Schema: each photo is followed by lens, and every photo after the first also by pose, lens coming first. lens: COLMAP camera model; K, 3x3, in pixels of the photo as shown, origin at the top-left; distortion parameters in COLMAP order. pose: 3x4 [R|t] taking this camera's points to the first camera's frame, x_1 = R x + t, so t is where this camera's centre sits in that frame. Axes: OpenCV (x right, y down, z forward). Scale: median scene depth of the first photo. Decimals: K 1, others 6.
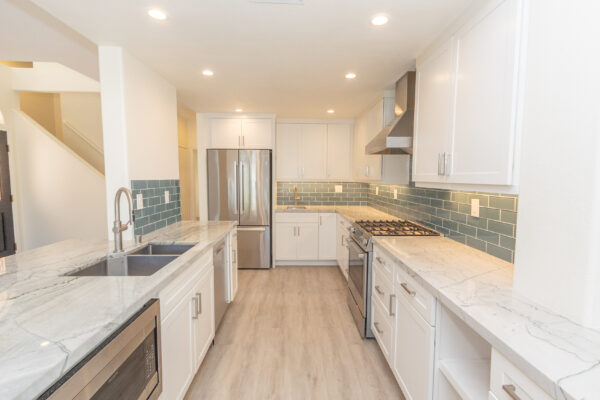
lens RADIAL K [[277.1, 0, 321.9], [0, 277.1, 208.5], [0, 0, 1]] dist [0.014207, 0.000159]
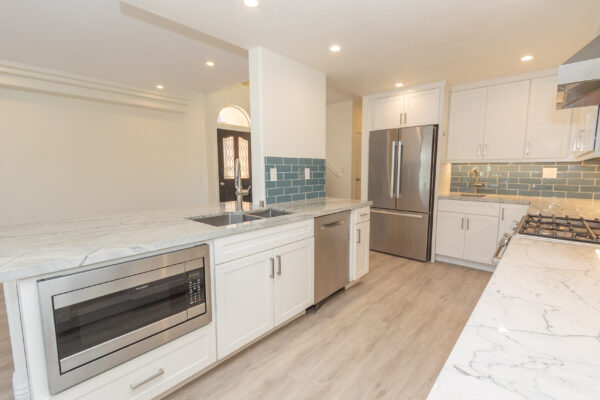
lens RADIAL K [[277.1, 0, 321.9], [0, 277.1, 208.5], [0, 0, 1]] dist [0.014207, 0.000159]
pose [[0.729436, 0.087558, -0.678422, 0.233034], [-0.065590, 0.996157, 0.058044, 0.026818], [0.680897, 0.002158, 0.732376, 0.186205]]
